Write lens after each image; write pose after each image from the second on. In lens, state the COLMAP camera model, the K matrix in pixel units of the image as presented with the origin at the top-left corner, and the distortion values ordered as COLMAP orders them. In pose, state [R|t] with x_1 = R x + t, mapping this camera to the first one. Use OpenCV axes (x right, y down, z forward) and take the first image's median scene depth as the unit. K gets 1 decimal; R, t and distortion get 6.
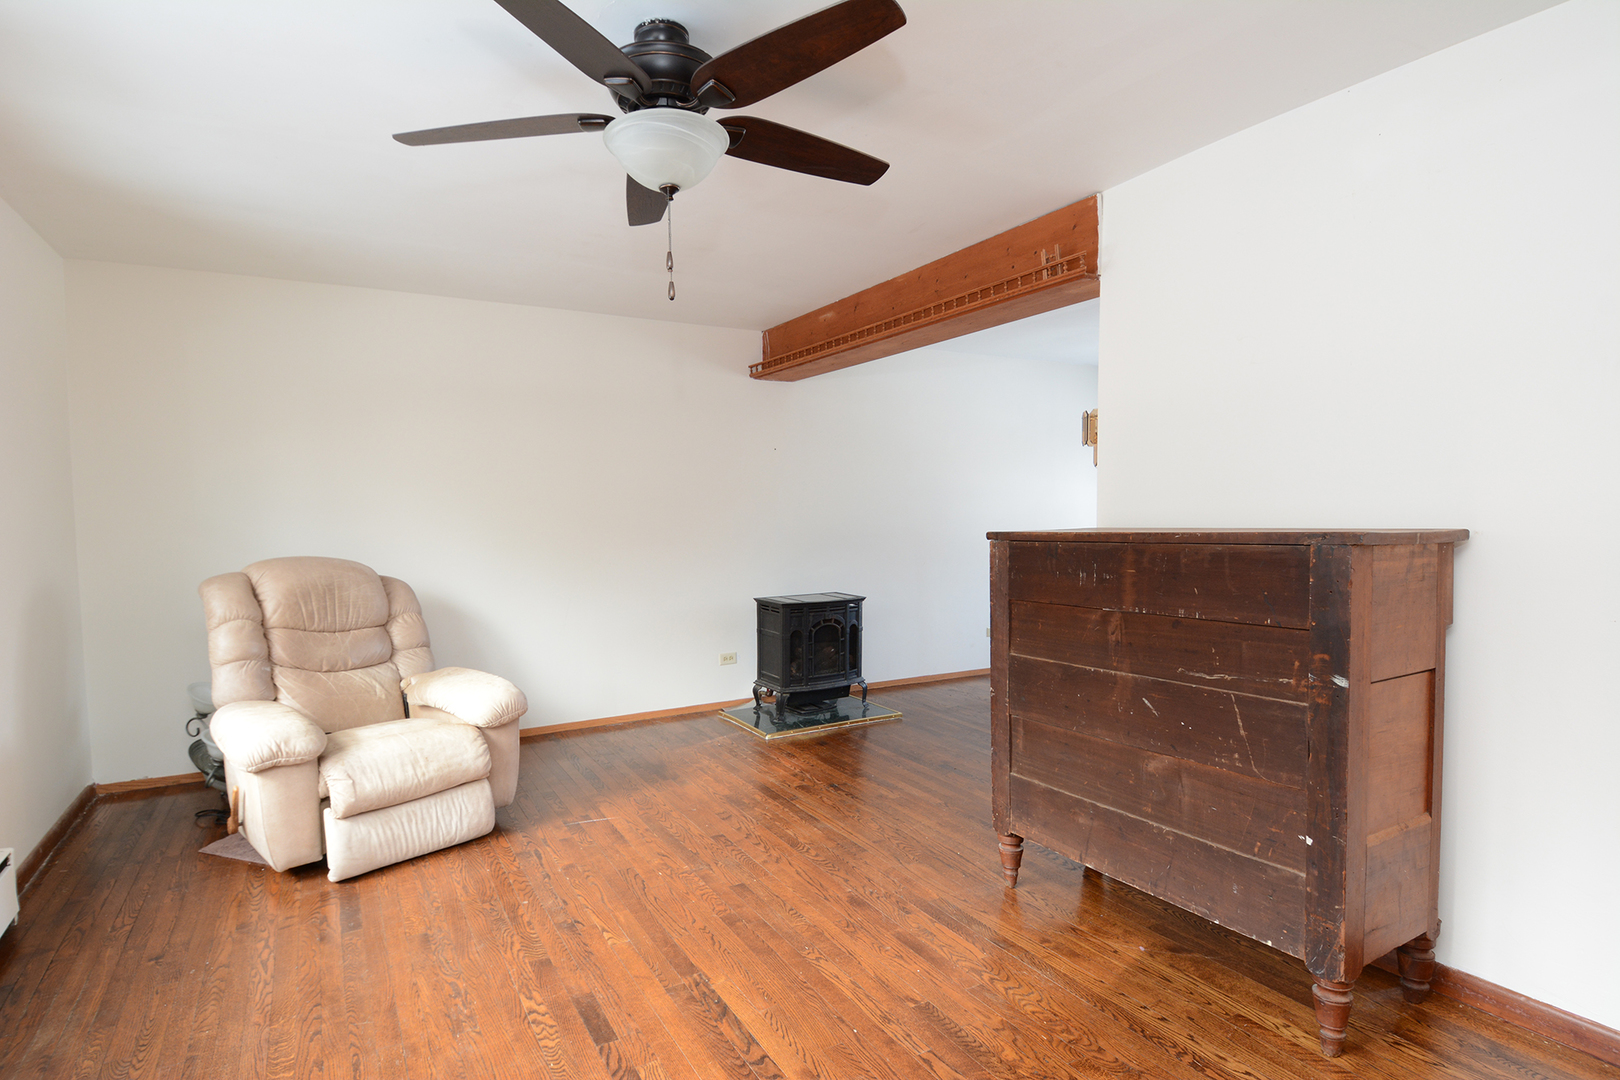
lens RADIAL K [[837.1, 0, 794.2], [0, 837.1, 563.2], [0, 0, 1]] dist [0.047794, -0.048930]
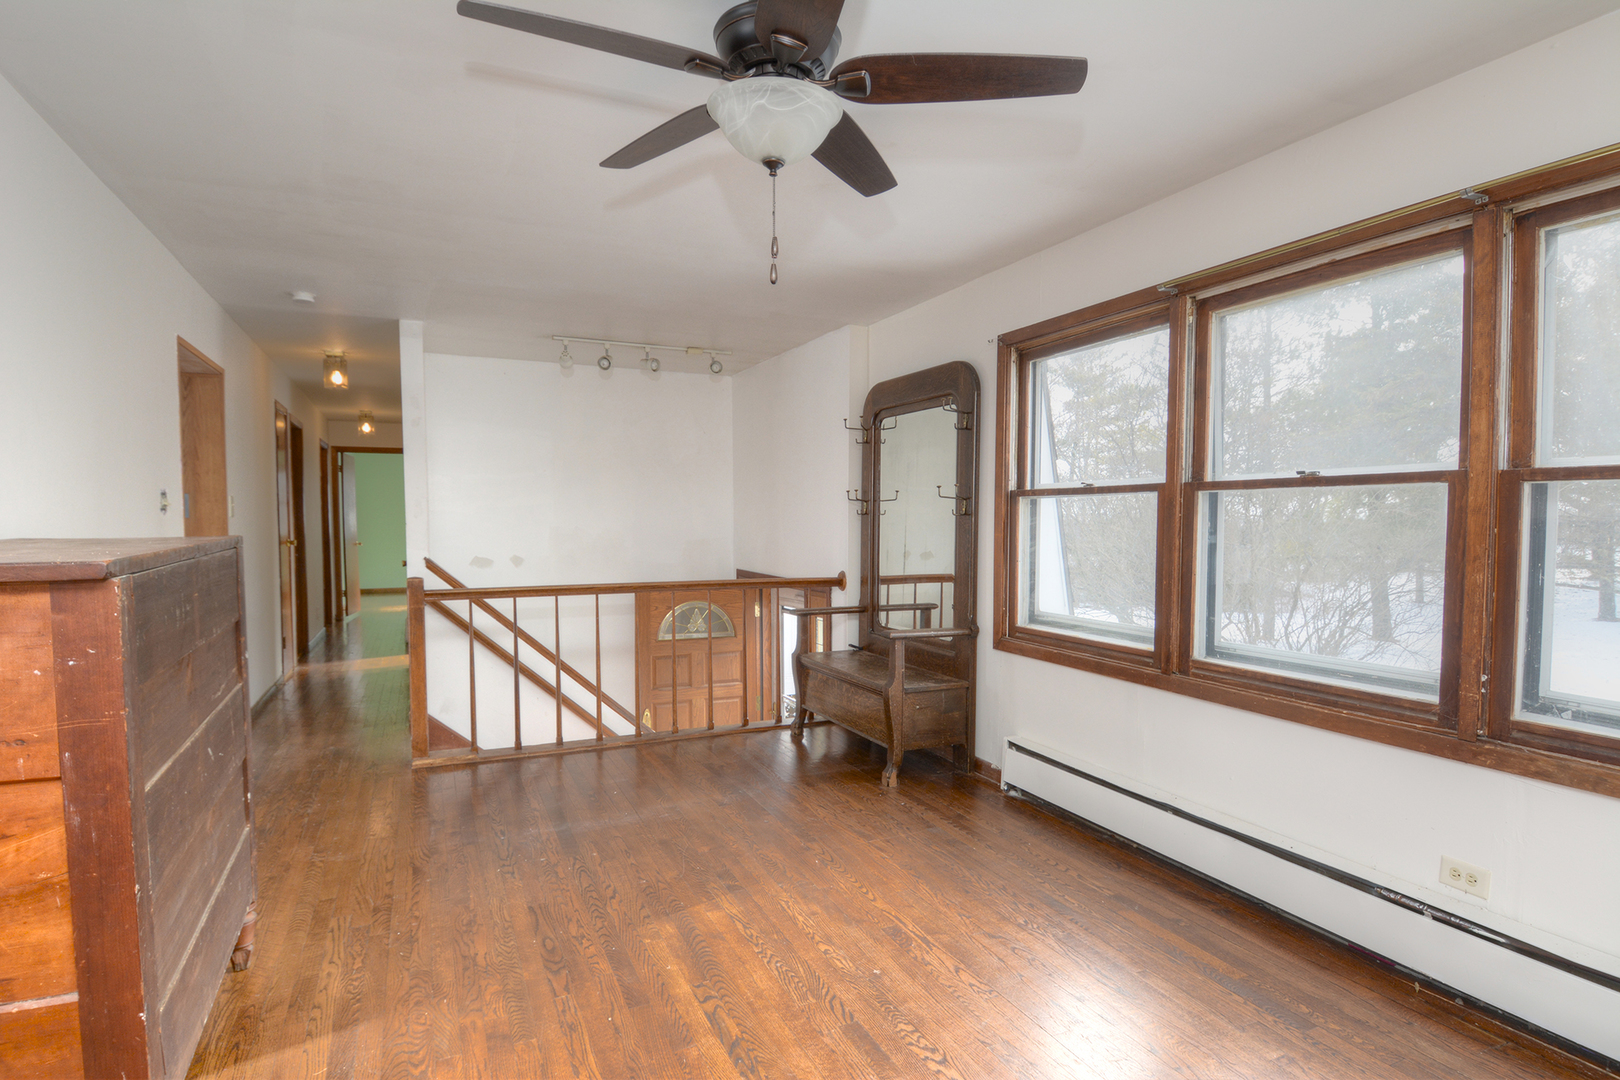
lens RADIAL K [[837.1, 0, 794.2], [0, 837.1, 563.2], [0, 0, 1]] dist [0.047794, -0.048930]
pose [[-0.995230, 0.004427, 0.097456, -0.167632], [0.015744, 0.993163, 0.115665, -0.074630], [-0.096277, 0.116648, -0.988496, 1.273838]]
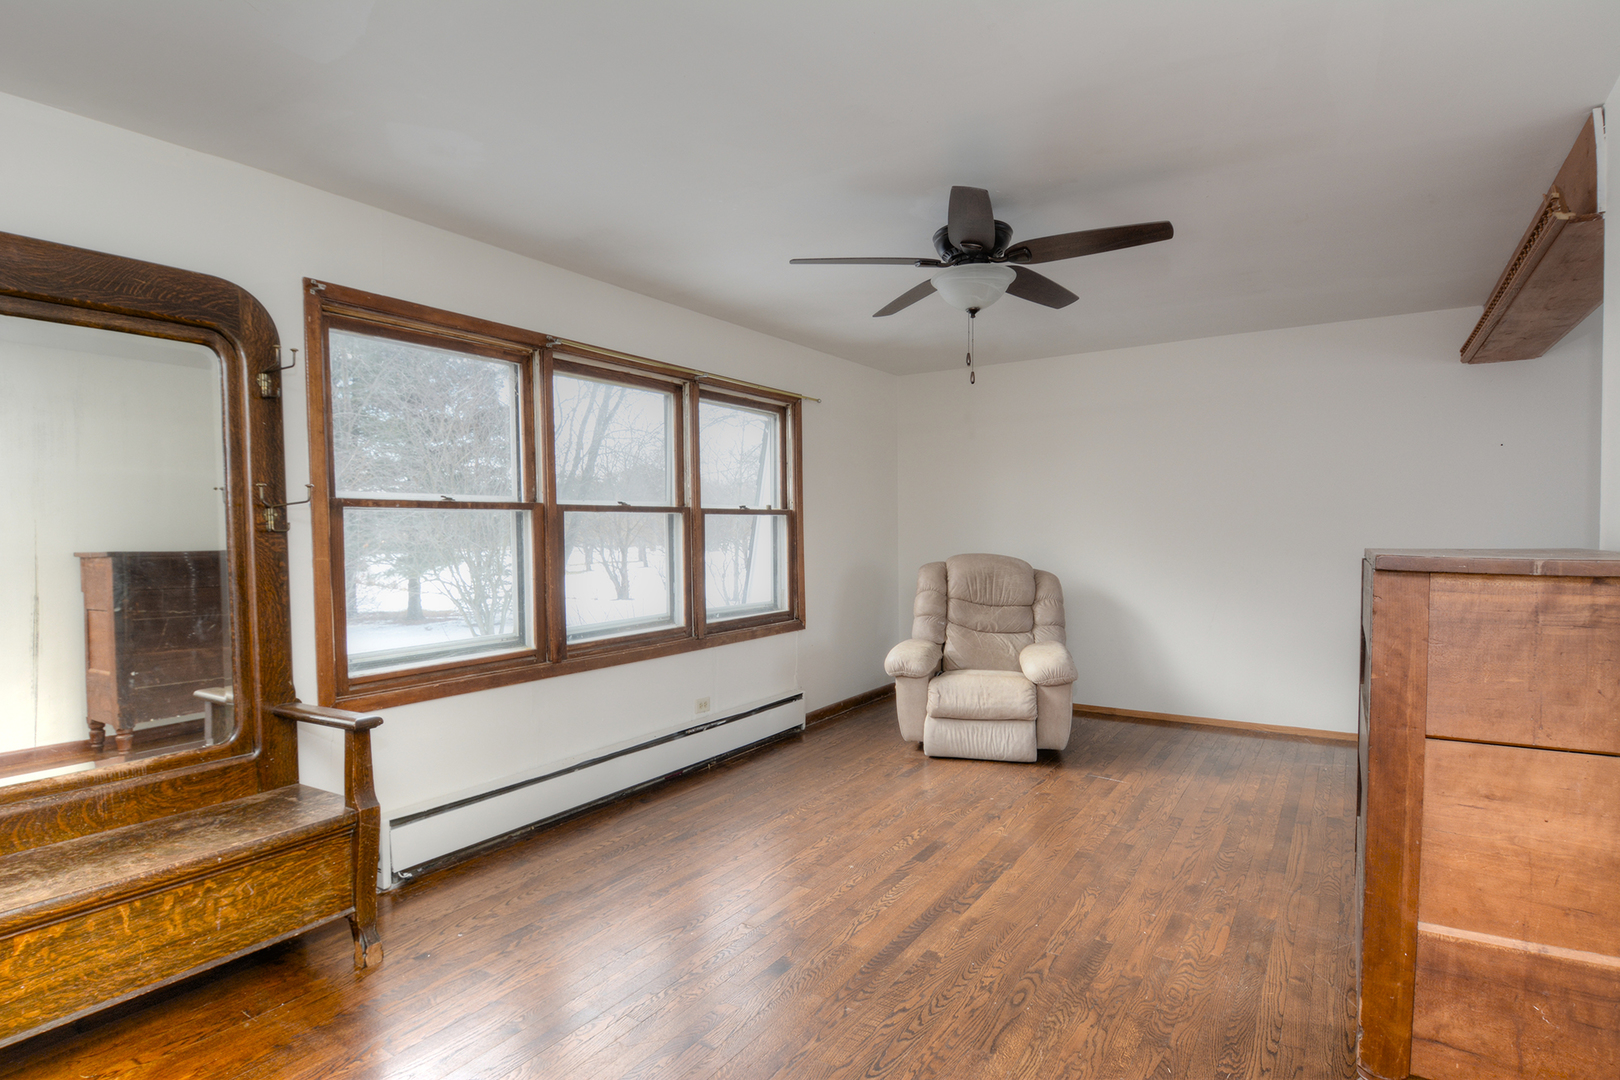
lens RADIAL K [[837.1, 0, 794.2], [0, 837.1, 563.2], [0, 0, 1]] dist [0.047794, -0.048930]
pose [[0.455256, 0.044258, -0.889260, 0.682899], [-0.051709, 0.998392, 0.023217, -0.009997], [0.888858, 0.035413, 0.456813, 0.035533]]
